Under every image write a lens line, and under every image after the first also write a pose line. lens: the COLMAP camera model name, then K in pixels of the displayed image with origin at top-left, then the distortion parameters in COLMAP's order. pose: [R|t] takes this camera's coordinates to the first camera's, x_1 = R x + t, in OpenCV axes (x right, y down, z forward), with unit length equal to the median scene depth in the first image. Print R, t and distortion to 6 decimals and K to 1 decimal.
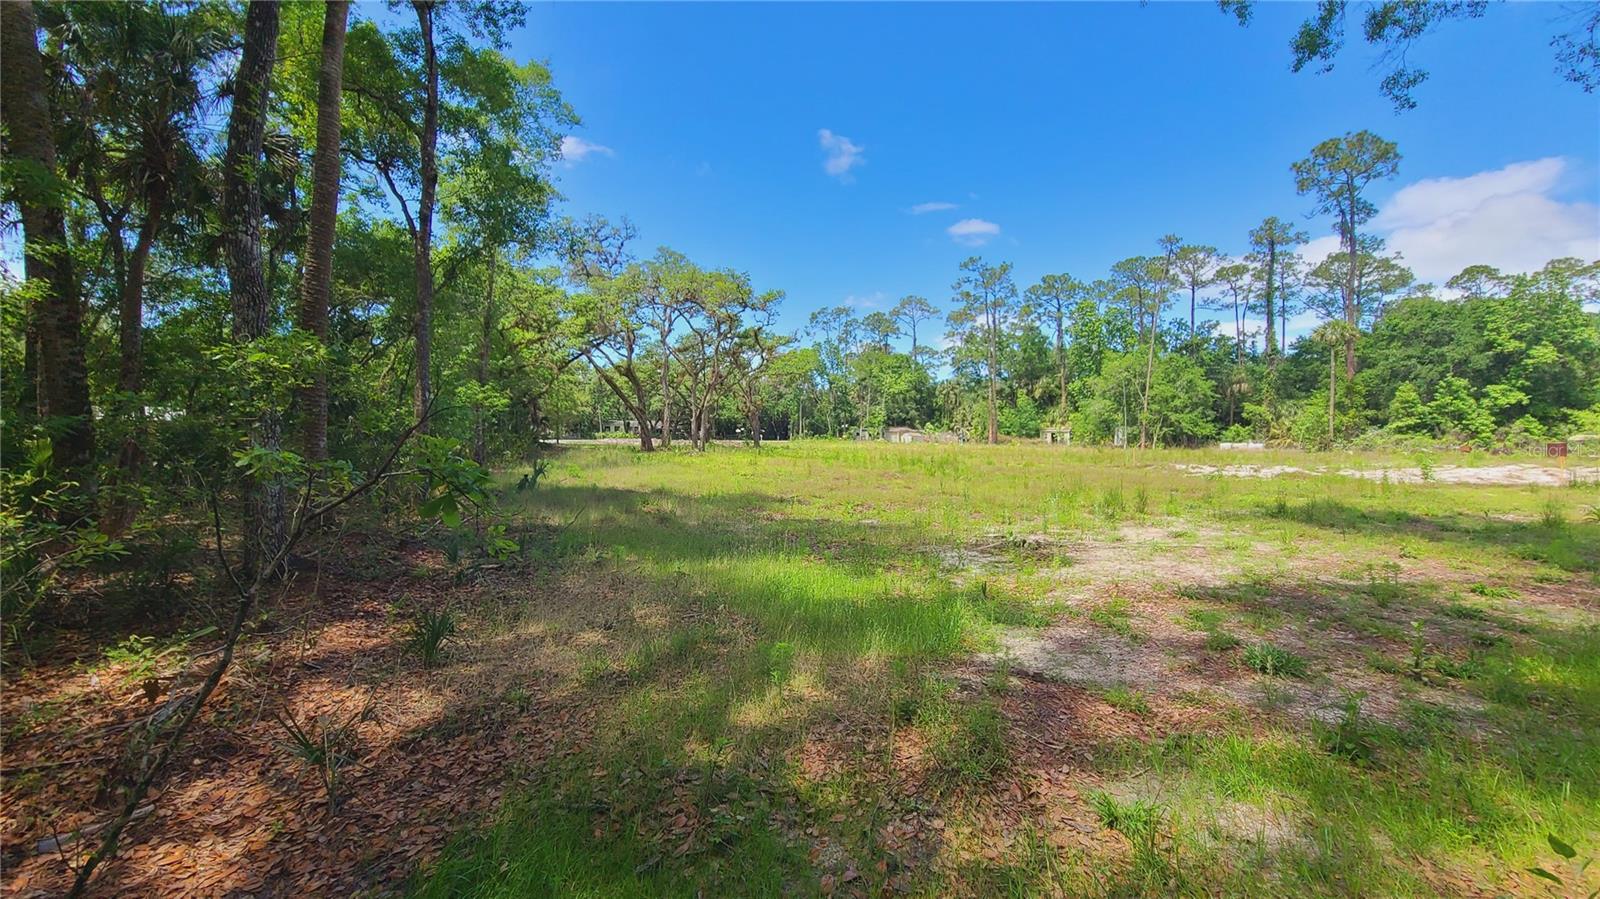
lens RADIAL K [[649.0, 0, 812.1], [0, 649.0, 436.5], [0, 0, 1]] dist [-0.003190, -0.000425]
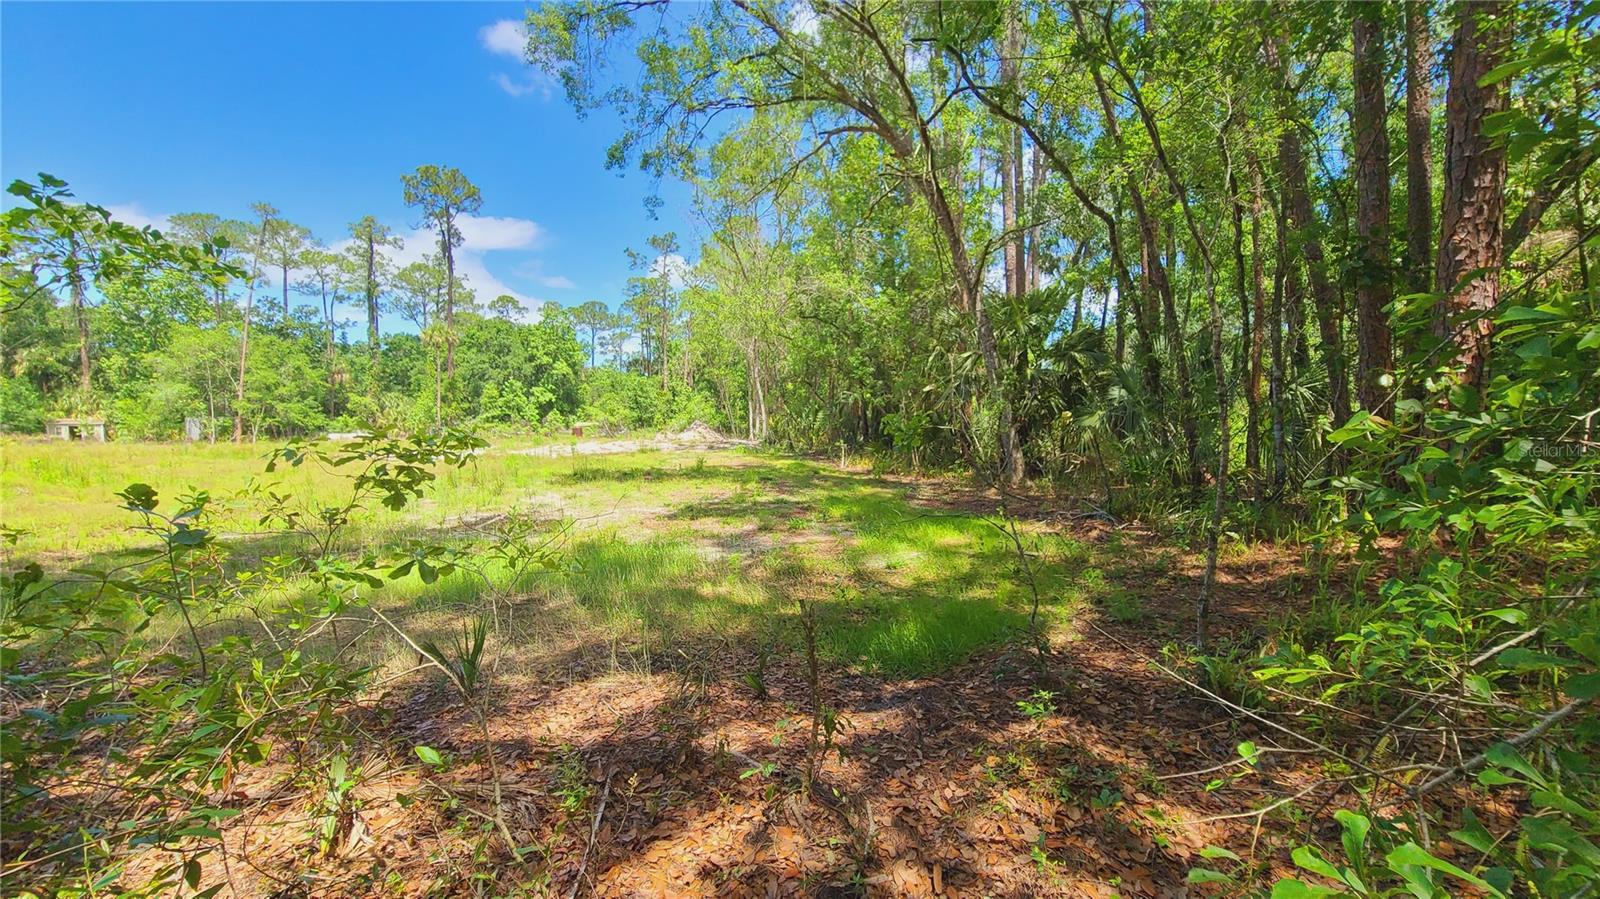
lens RADIAL K [[650.6, 0, 802.0], [0, 650.6, 436.4], [0, 0, 1]] dist [0.000781, -0.000204]
pose [[0.304556, -0.027909, 0.952085, -0.333570], [0.015670, 0.999582, 0.024288, 0.004001], [-0.952365, 0.007522, 0.304866, 0.090402]]
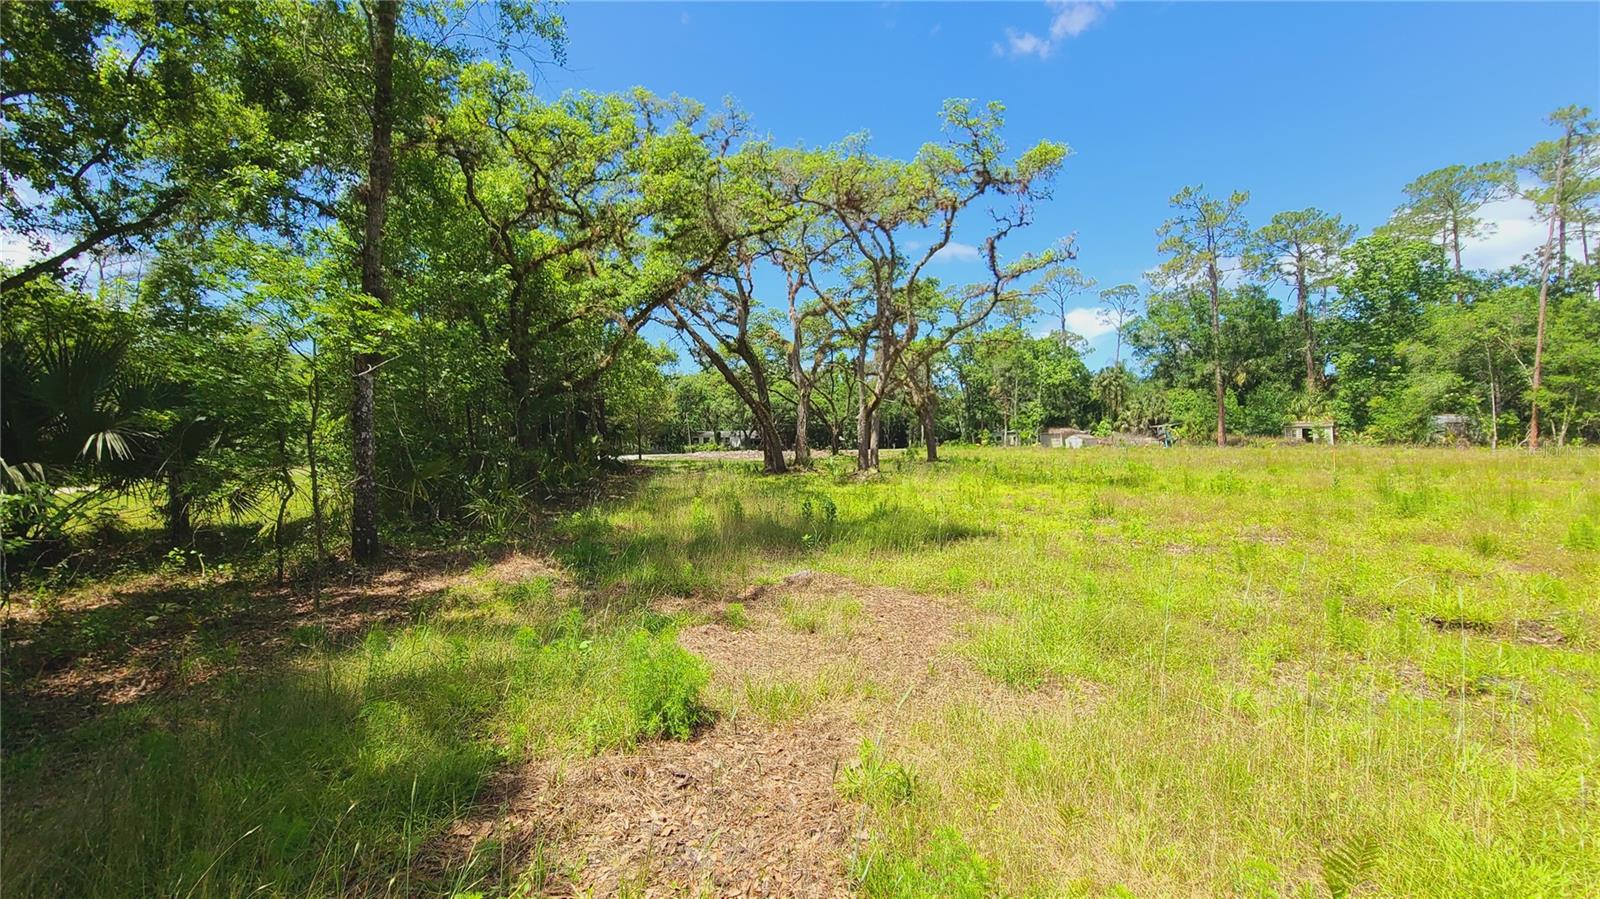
lens RADIAL K [[649.0, 0, 812.1], [0, 649.0, 436.5], [0, 0, 1]] dist [-0.003190, -0.000425]
pose [[0.992396, -0.027910, -0.119880, -0.420954], [0.026288, 0.999540, -0.015093, -0.001745], [0.120246, 0.011826, 0.992674, 1.137559]]
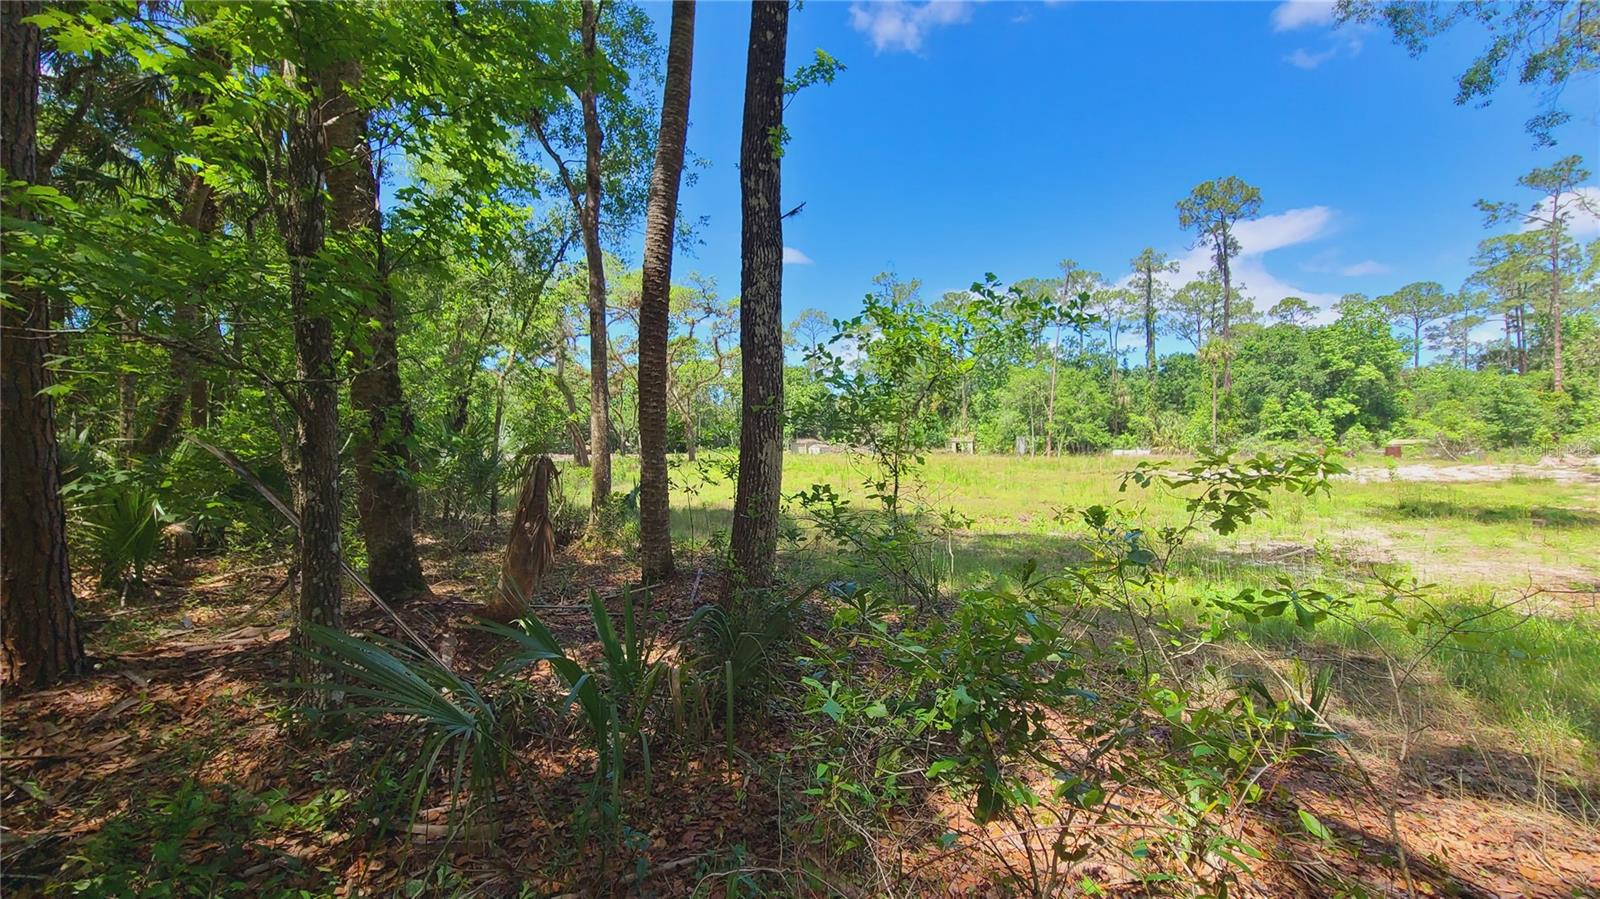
lens RADIAL K [[649.0, 0, 812.1], [0, 649.0, 436.5], [0, 0, 1]] dist [-0.003190, -0.000425]
pose [[0.979760, -0.008317, 0.200002, -0.343007], [0.012216, 0.999758, -0.018270, 0.001682], [-0.199802, 0.020343, 0.979625, 0.103308]]
